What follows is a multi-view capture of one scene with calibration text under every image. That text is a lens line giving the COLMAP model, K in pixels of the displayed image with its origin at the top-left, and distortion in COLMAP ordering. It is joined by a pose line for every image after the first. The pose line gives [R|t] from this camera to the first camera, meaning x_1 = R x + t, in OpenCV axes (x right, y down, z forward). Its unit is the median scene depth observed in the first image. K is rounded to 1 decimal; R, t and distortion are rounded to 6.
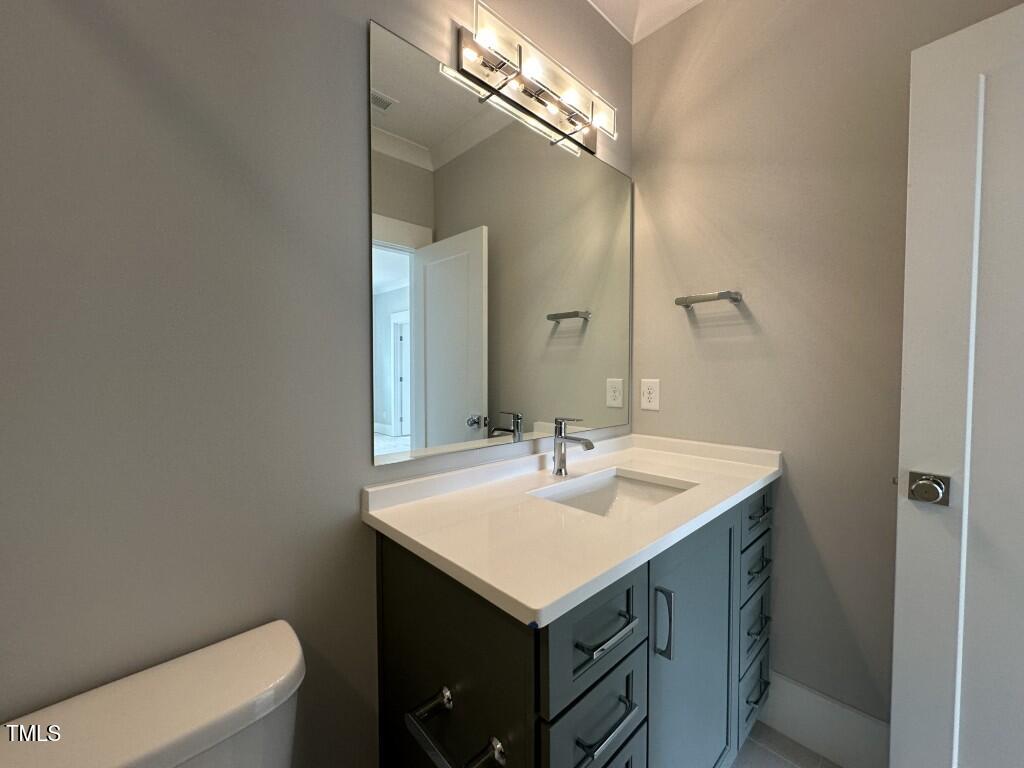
lens RADIAL K [[408.1, 0, 510.8], [0, 408.1, 384.2], [0, 0, 1]] dist [-0.006683, 0.001093]
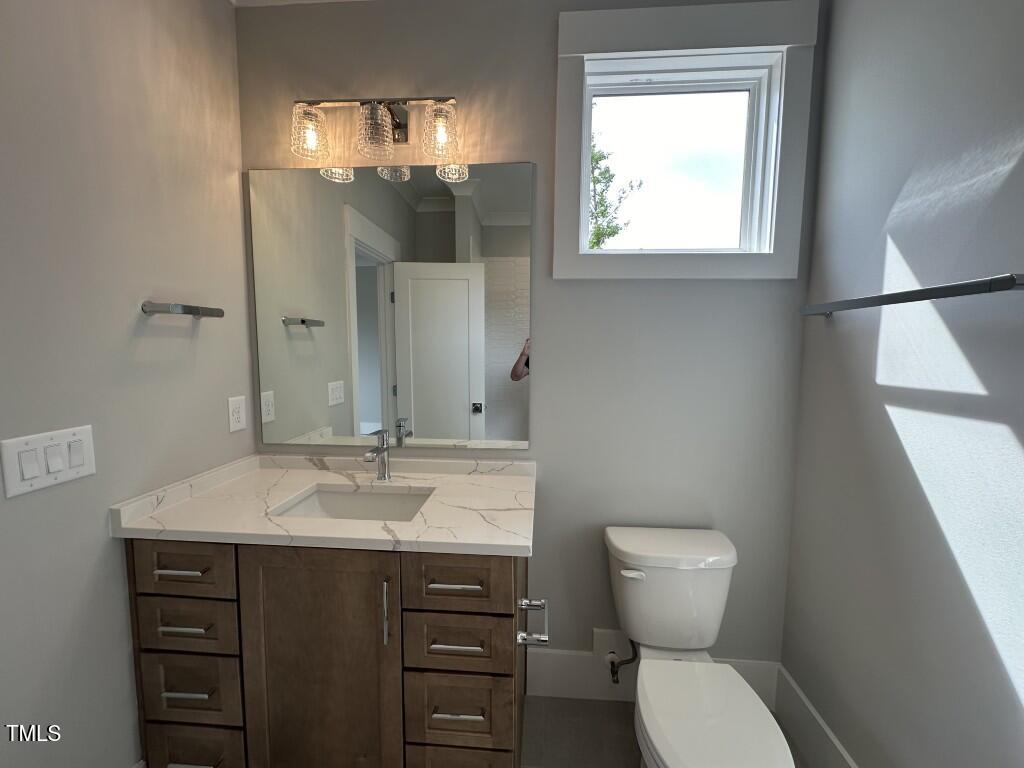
lens RADIAL K [[408.1, 0, 512.6], [0, 408.1, 384.1], [0, 0, 1]] dist [-0.006683, 0.001093]
pose [[-0.674214, -0.086552, 0.733447, -0.743979], [-0.014238, 0.994448, 0.104264, -0.136047], [-0.738399, 0.059854, -0.671703, 1.152586]]
